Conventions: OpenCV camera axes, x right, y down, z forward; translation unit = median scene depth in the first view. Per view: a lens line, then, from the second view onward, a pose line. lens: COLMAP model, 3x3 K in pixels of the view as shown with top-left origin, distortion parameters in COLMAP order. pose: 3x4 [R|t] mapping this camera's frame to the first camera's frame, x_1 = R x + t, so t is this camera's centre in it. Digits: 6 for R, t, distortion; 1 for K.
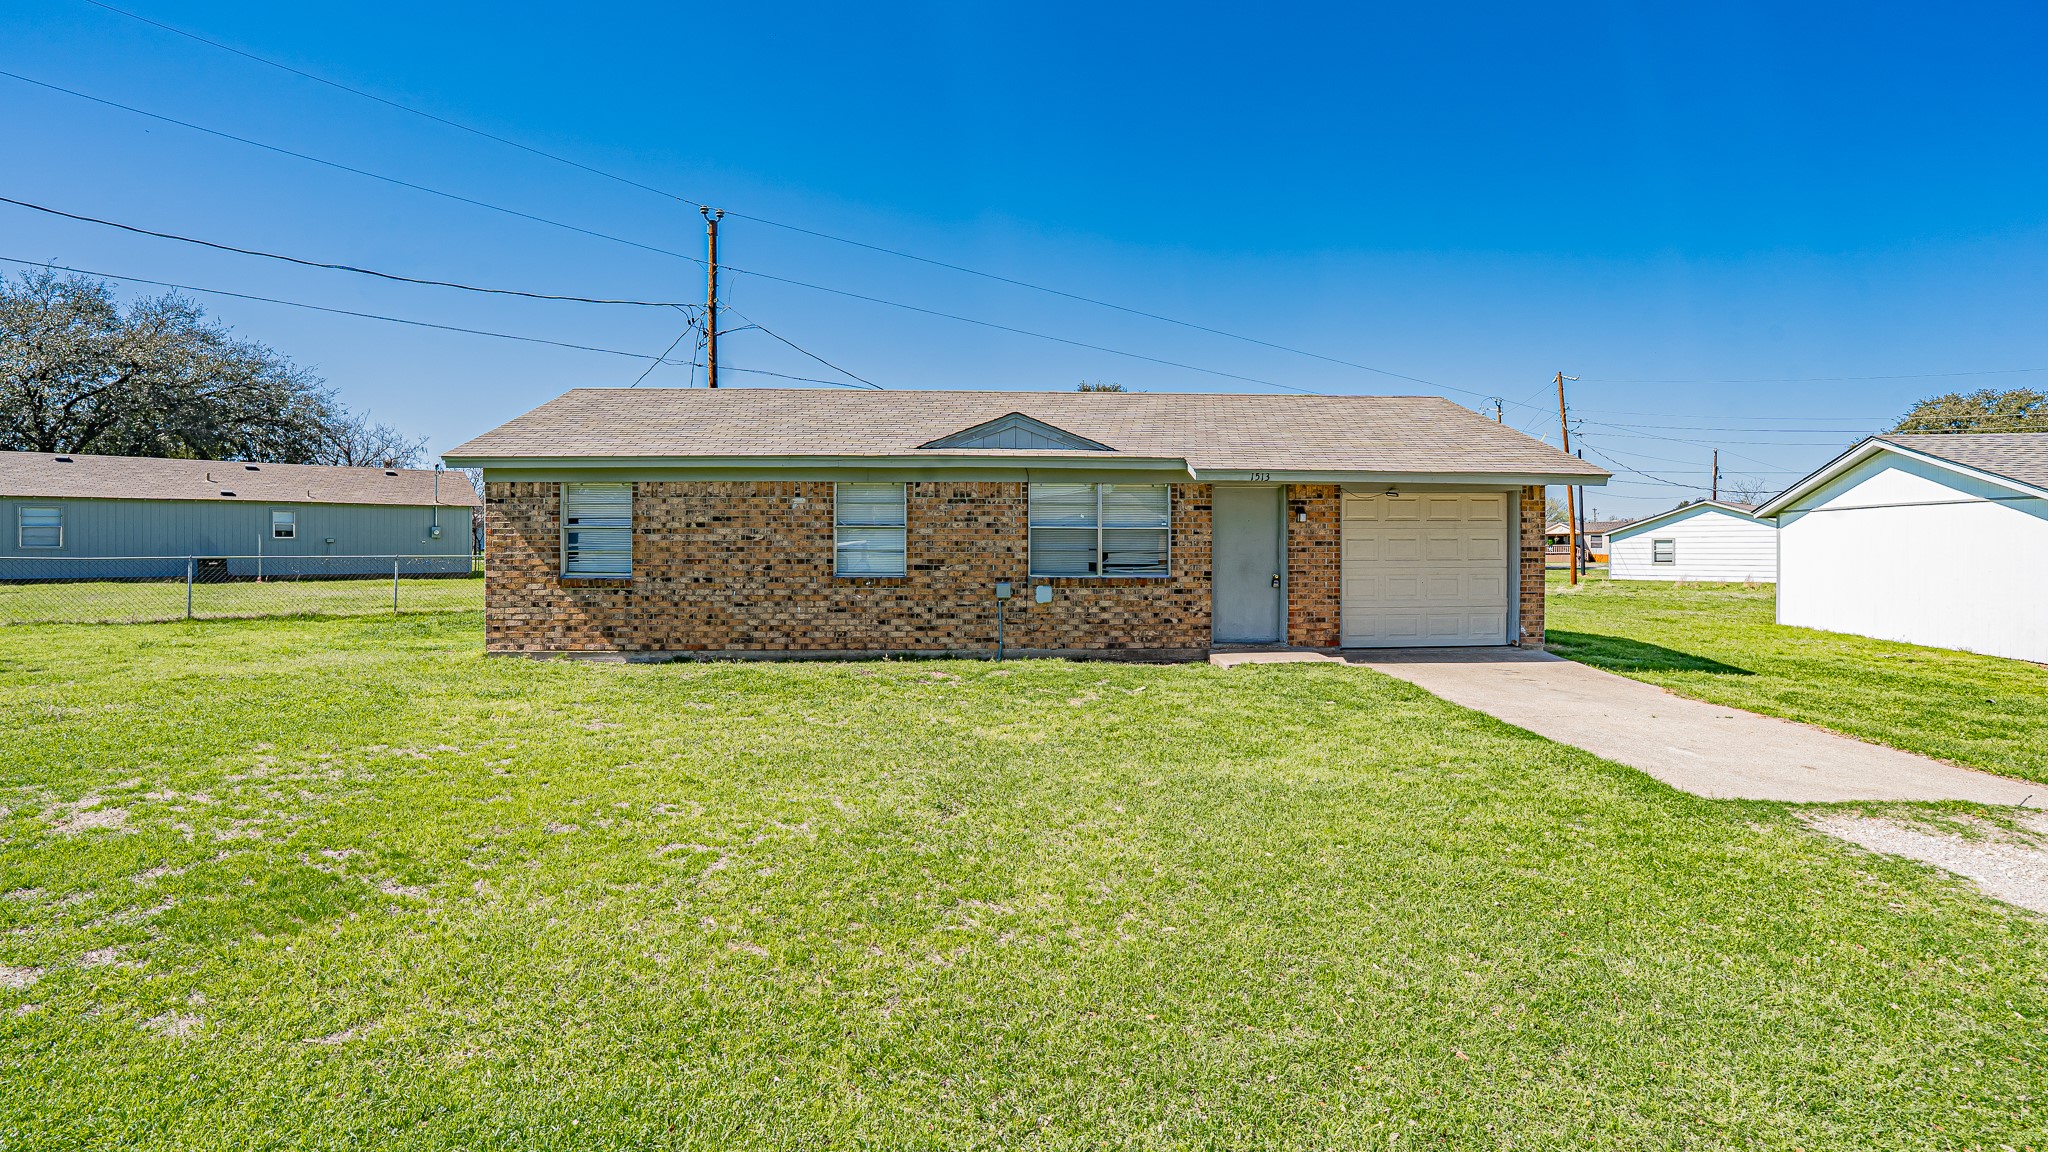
lens RADIAL K [[954.0, 0, 1025.8], [0, 954.0, 541.8], [0, 0, 1]] dist [-0.072635, 0.028442]
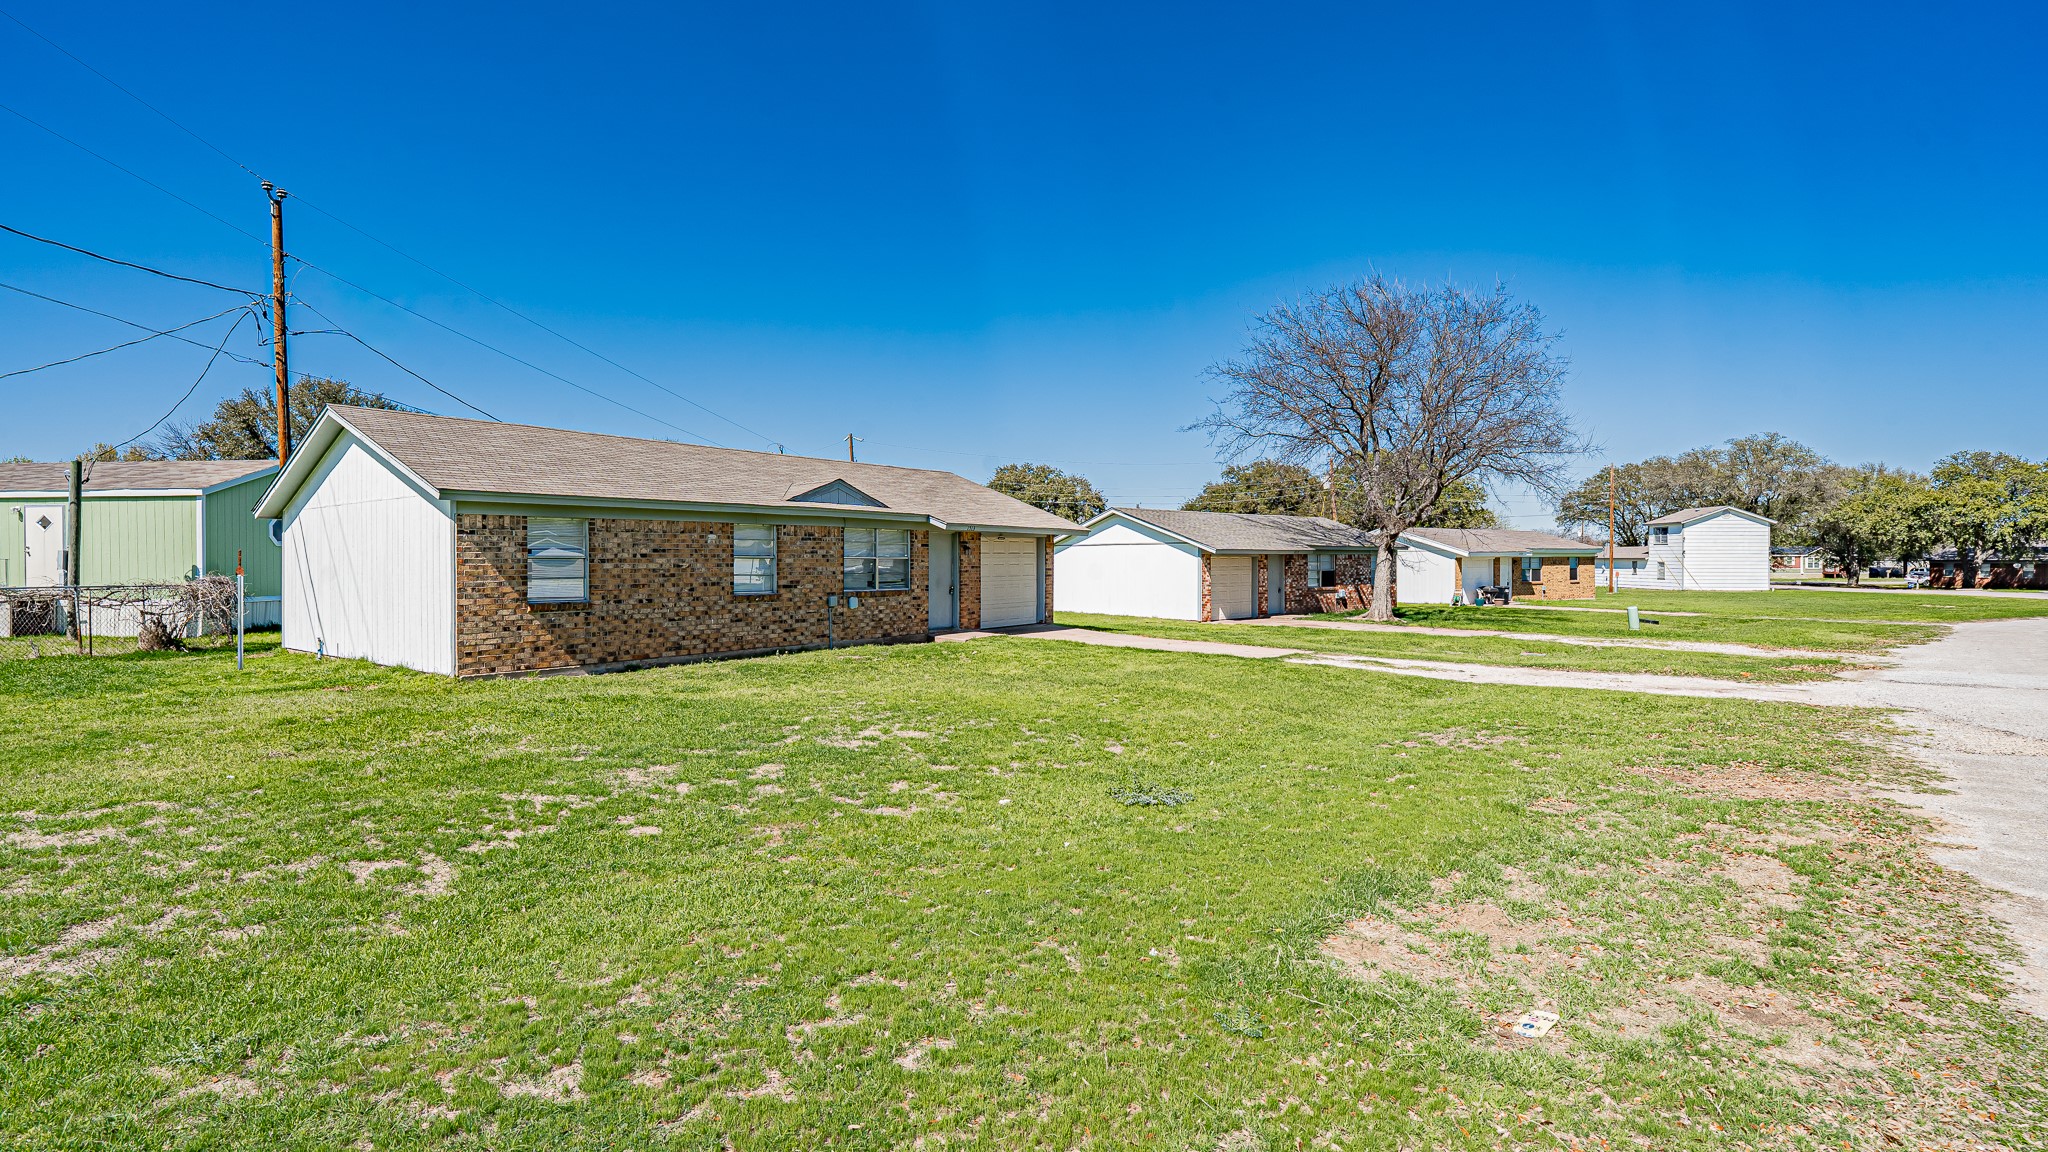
lens RADIAL K [[945.6, 0, 1034.2], [0, 945.6, 561.6], [0, 0, 1]] dist [-0.075116, 0.030488]
pose [[0.626873, -0.002357, 0.779118, -0.948296], [0.000364, 0.999996, 0.002733, -0.013012], [-0.779121, -0.001430, 0.626871, -0.137499]]
